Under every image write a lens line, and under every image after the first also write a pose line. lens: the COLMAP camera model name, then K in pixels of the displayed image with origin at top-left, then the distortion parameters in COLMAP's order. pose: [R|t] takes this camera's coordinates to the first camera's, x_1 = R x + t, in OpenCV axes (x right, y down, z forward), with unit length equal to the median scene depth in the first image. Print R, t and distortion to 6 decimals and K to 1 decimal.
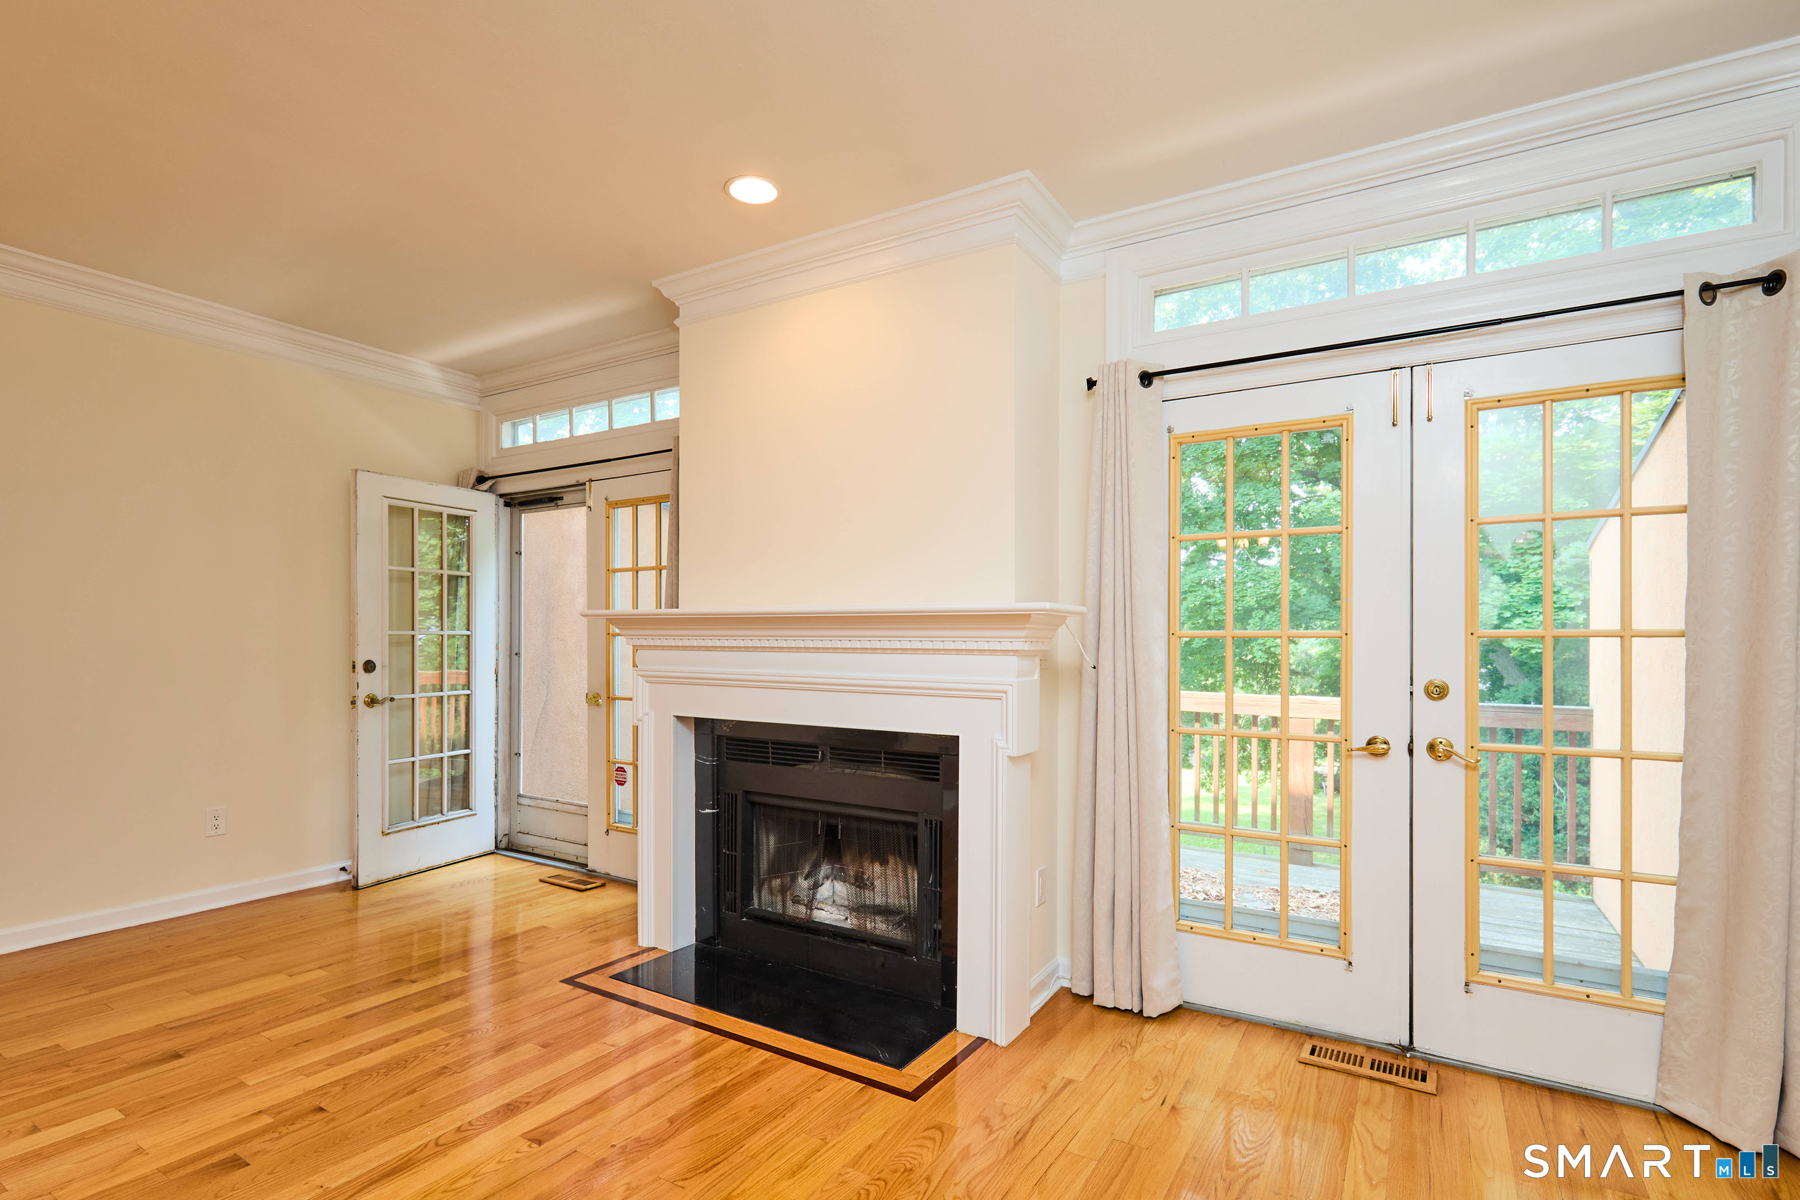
lens RADIAL K [[877.3, 0, 892.4], [0, 877.3, 638.4], [0, 0, 1]] dist [-0.001072, -0.000631]
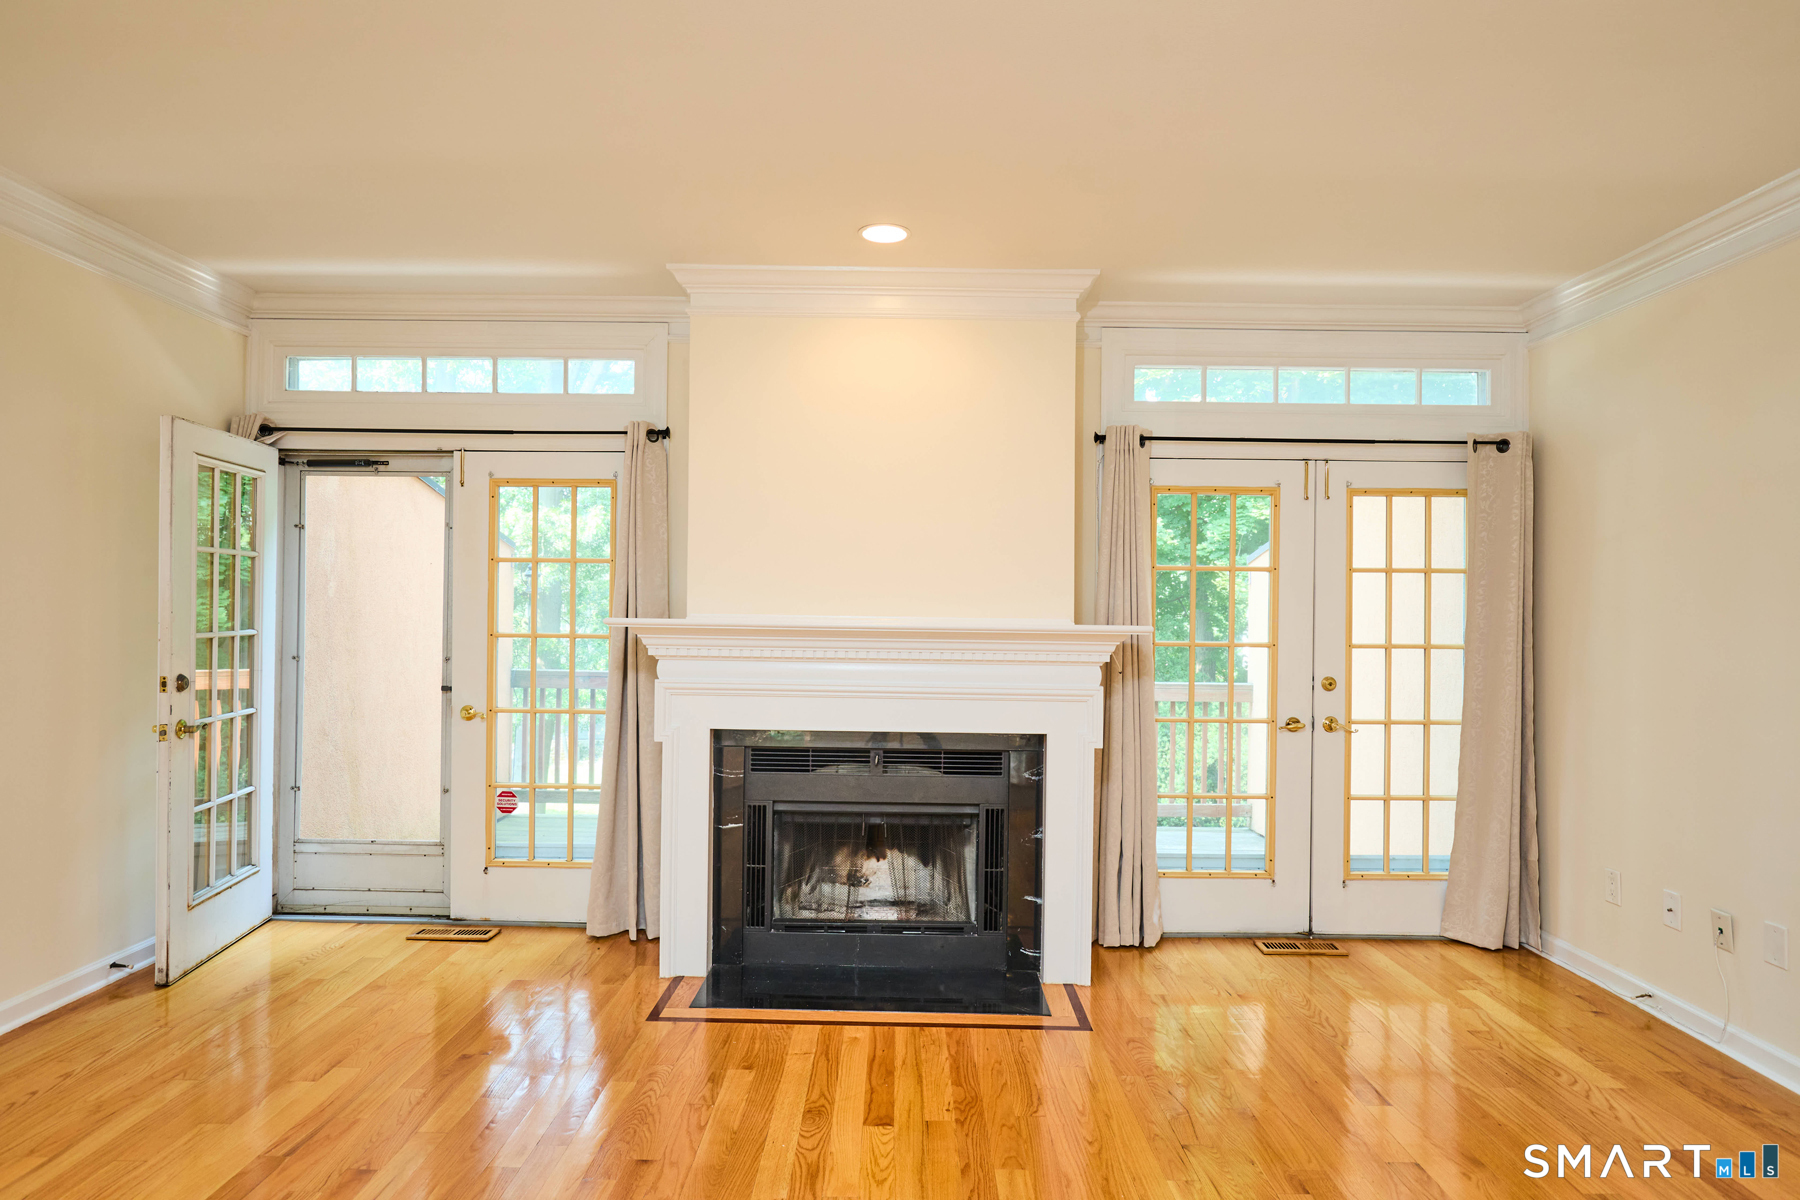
lens RADIAL K [[1043.0, 0, 896.8], [0, 1043.0, 603.2], [0, 0, 1]] dist [-0.009316, -0.000606]
pose [[0.852290, 0.009266, 0.522987, -0.669947], [-0.009236, 0.999954, -0.002665, -0.047613], [-0.522988, -0.002559, 0.852336, -0.074408]]
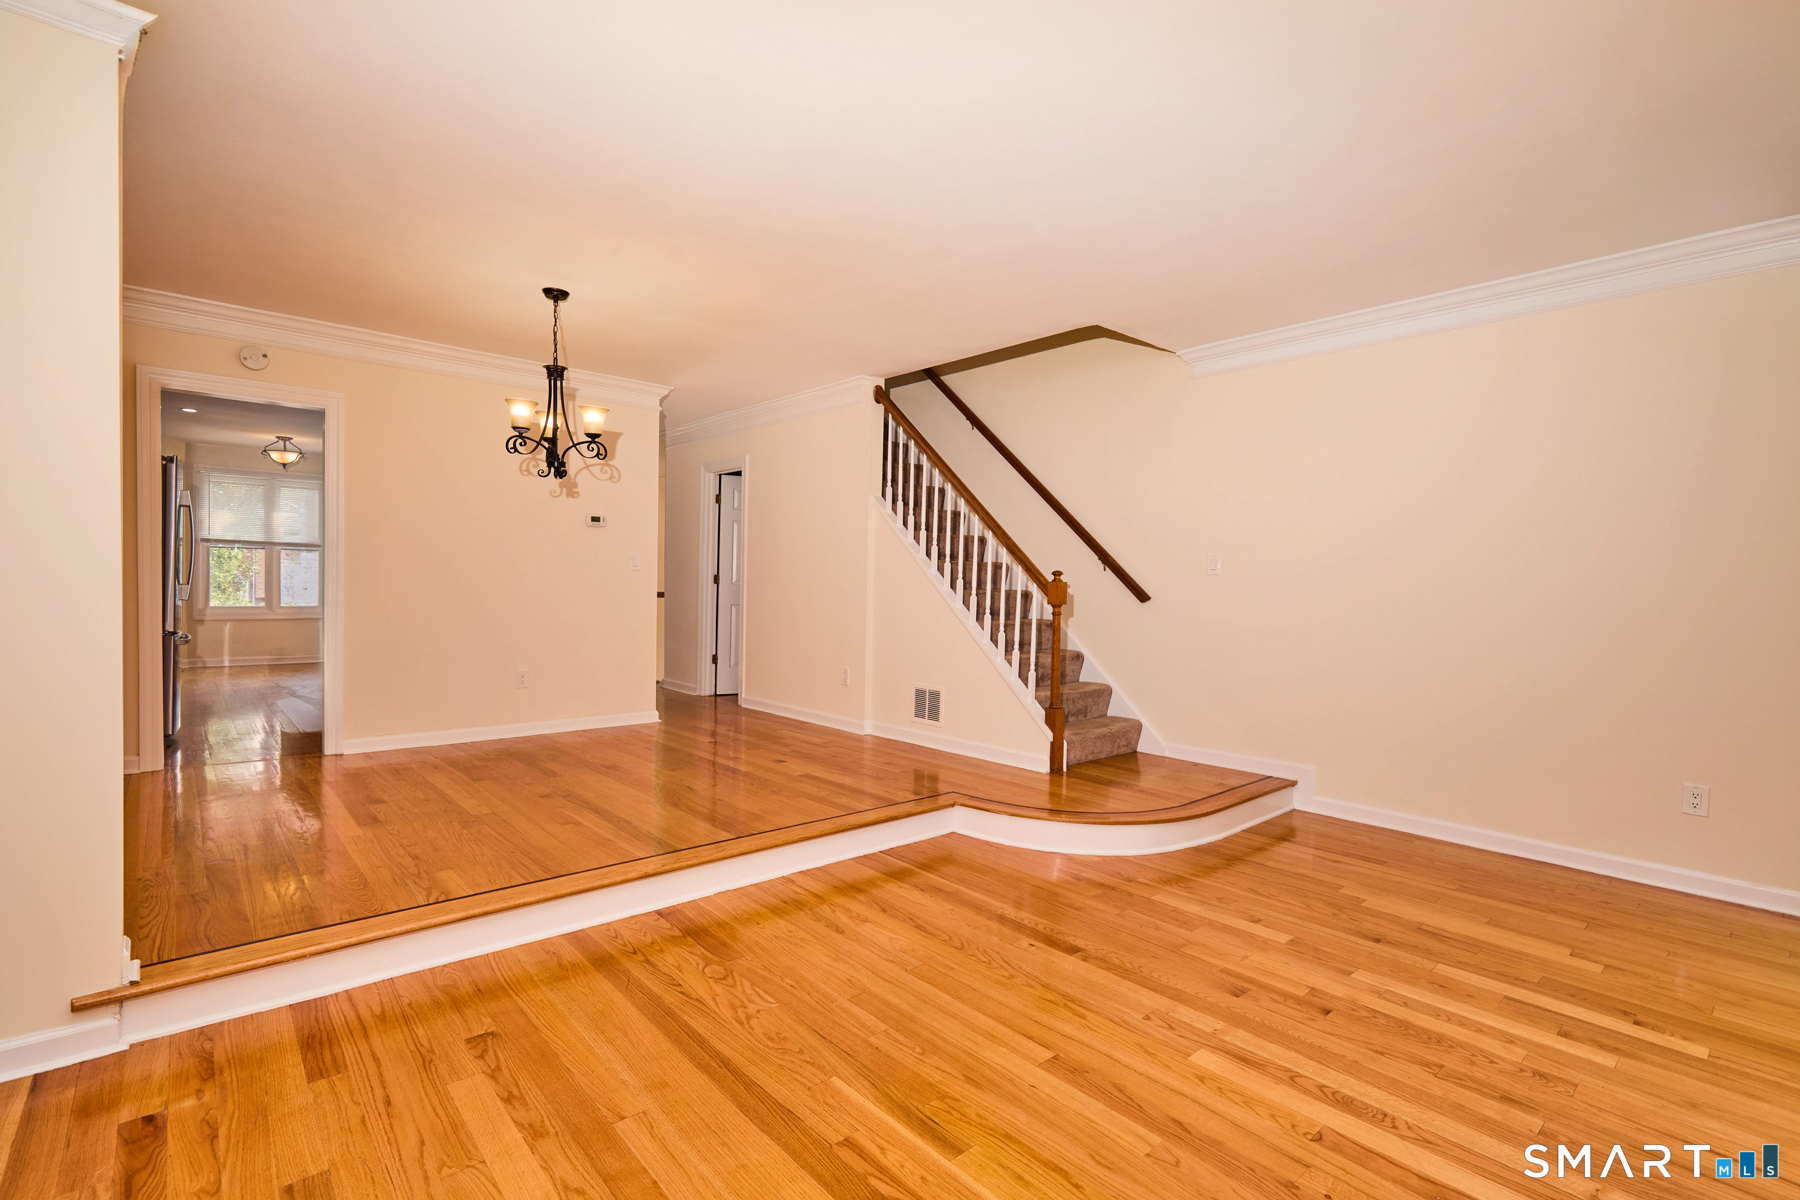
lens RADIAL K [[824.2, 0, 895.2], [0, 824.2, 600.7], [0, 0, 1]] dist [0.002521, -0.000509]
pose [[-0.284457, 0.006764, -0.958665, 0.336778], [-0.018743, 0.999745, 0.012615, 0.005848], [0.958506, 0.021556, -0.284257, 0.499649]]
